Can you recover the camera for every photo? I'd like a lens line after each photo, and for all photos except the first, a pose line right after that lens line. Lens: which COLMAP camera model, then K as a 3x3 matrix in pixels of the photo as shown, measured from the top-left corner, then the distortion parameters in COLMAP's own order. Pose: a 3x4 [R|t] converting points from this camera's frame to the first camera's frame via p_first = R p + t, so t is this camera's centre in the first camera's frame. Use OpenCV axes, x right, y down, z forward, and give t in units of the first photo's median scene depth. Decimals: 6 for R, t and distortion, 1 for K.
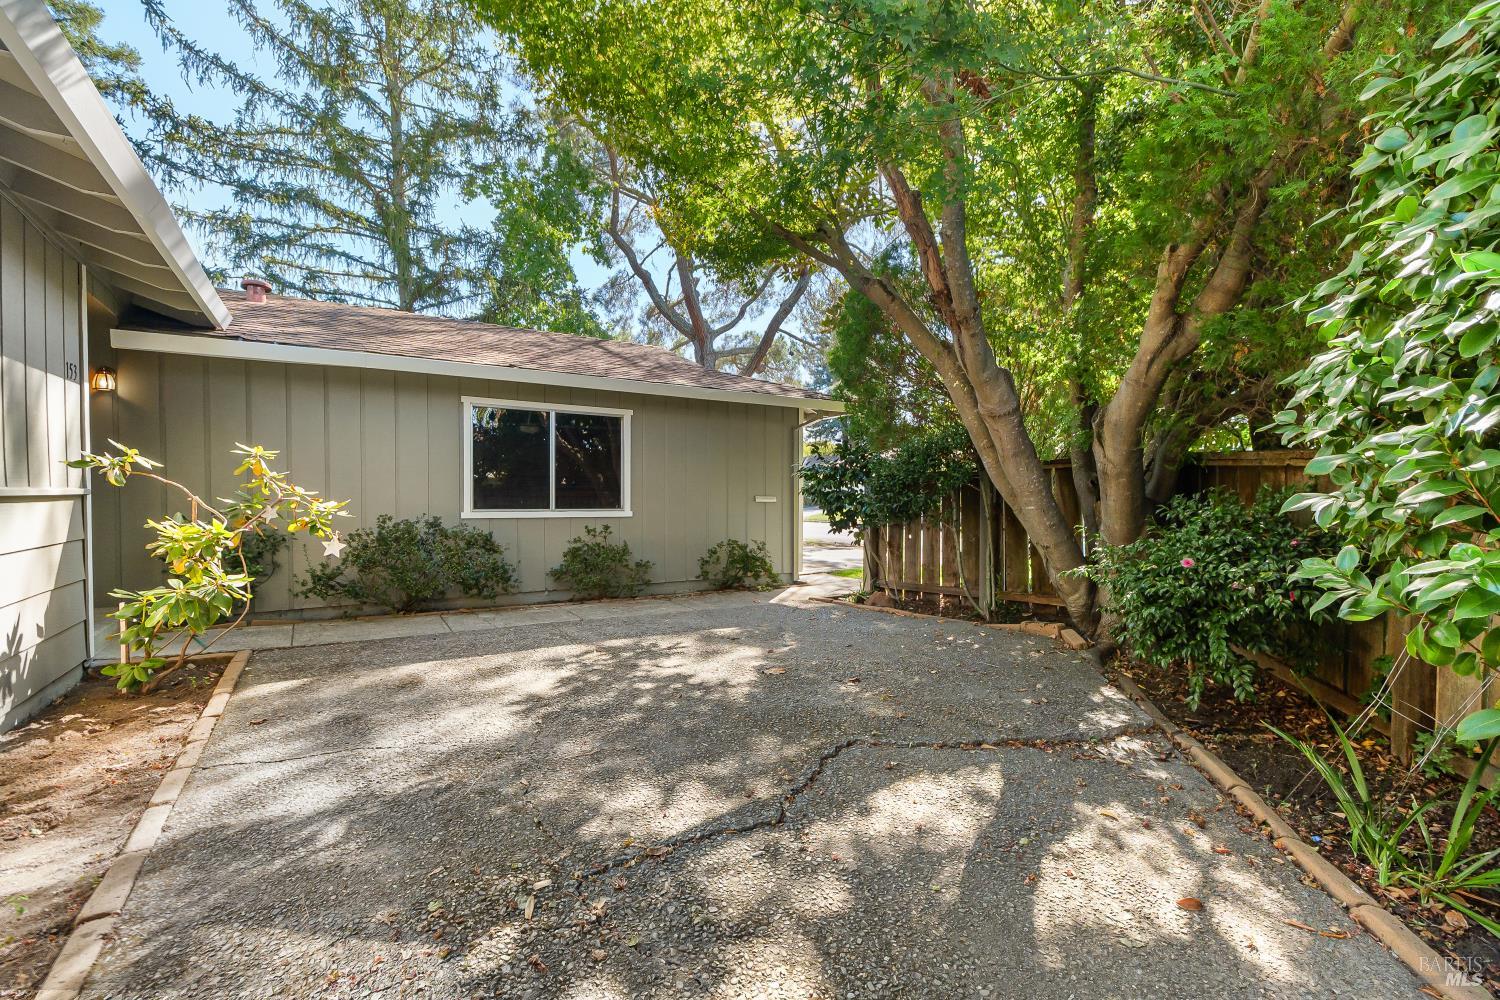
lens RADIAL K [[661.5, 0, 748.4], [0, 661.5, 508.1], [0, 0, 1]] dist [-0.003399, 0.000325]
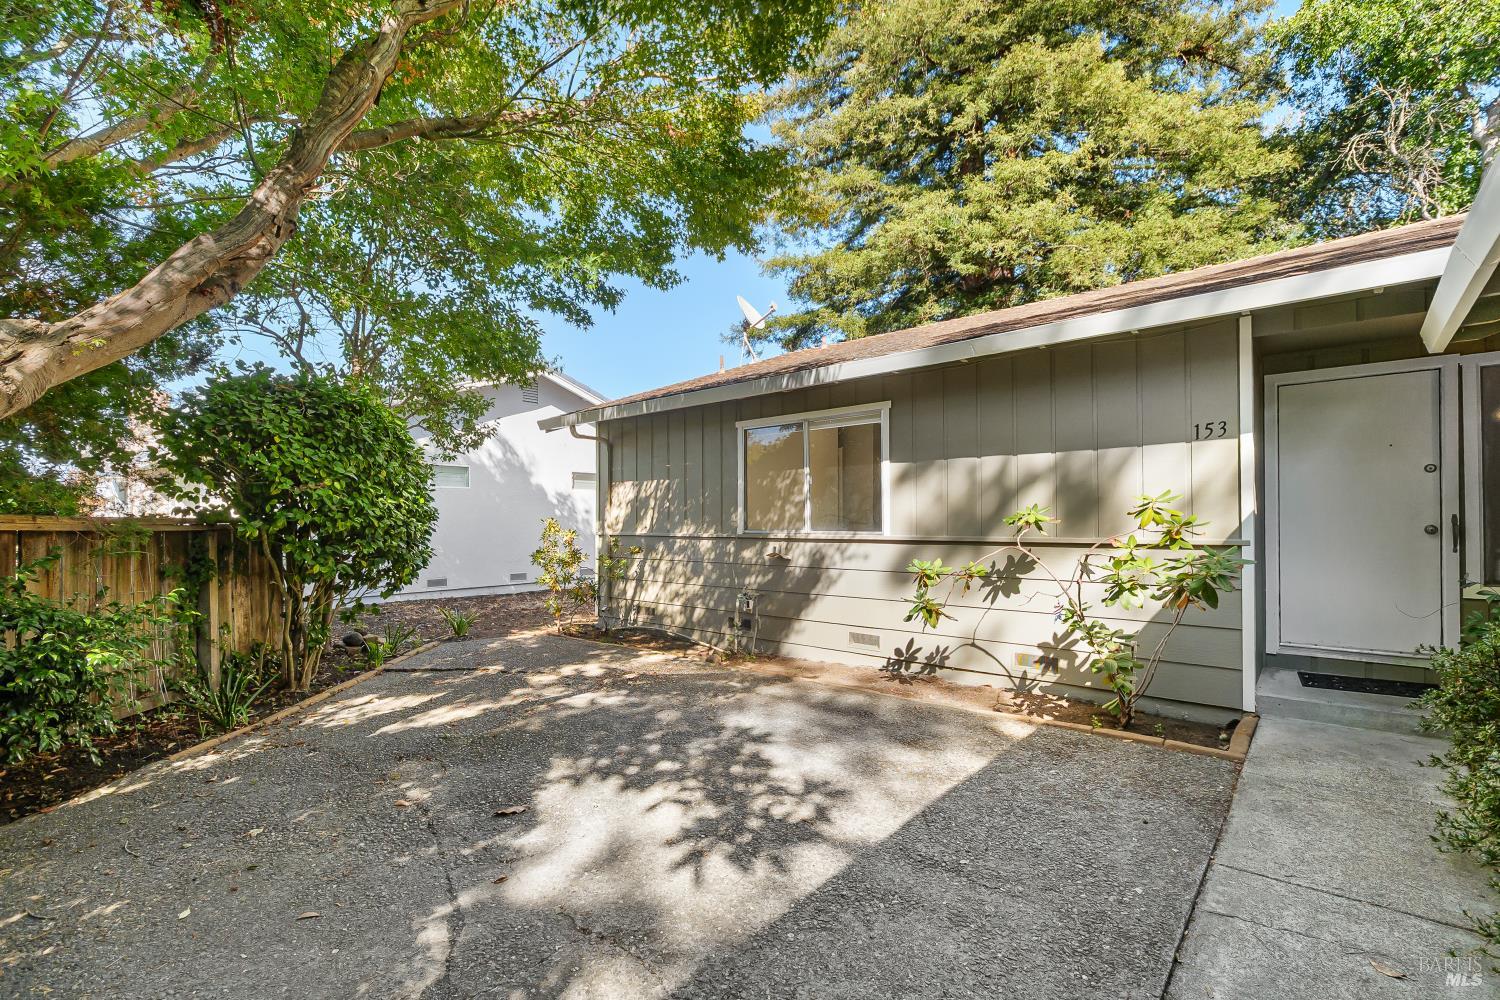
lens RADIAL K [[661.5, 0, 782.8], [0, 661.5, 519.1], [0, 0, 1]] dist [-0.003399, 0.000325]
pose [[-0.945612, 0.003052, -0.325283, -0.011725], [-0.004479, 0.999739, 0.022400, -0.095207], [0.325266, 0.022639, -0.945351, 1.983146]]
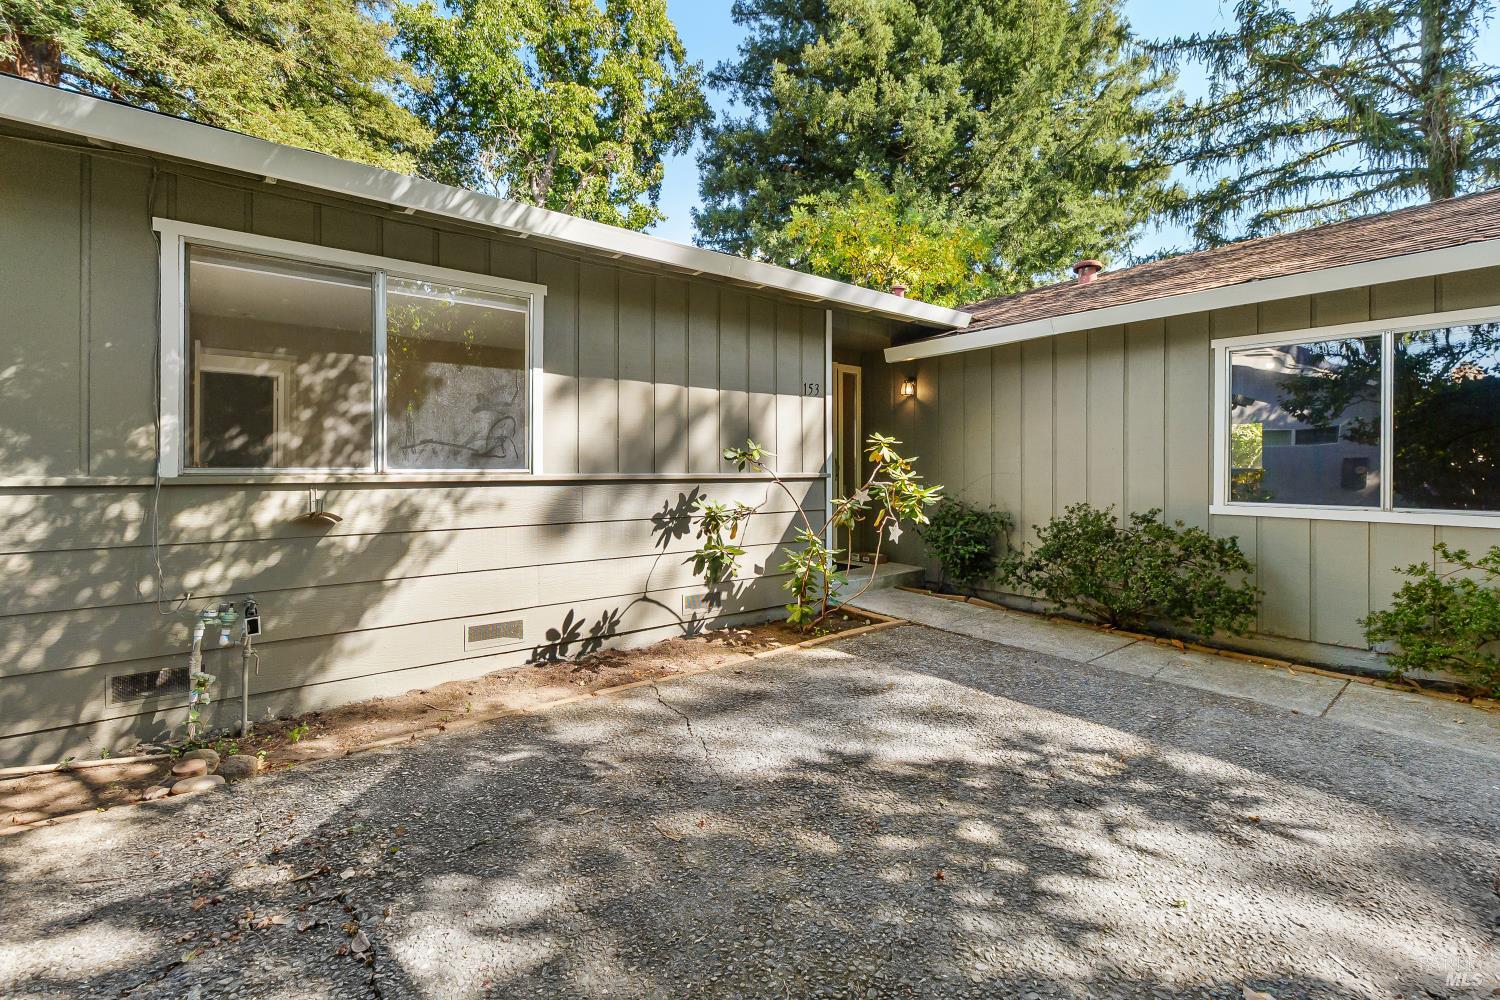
lens RADIAL K [[661.5, 0, 734.4], [0, 661.5, 471.5], [0, 0, 1]] dist [-0.003399, 0.000325]
pose [[0.108334, 0.002620, -0.994111, 0.390848], [-0.023900, 0.999714, 0.000030, -0.032442], [0.993827, 0.023756, 0.108366, 0.758480]]
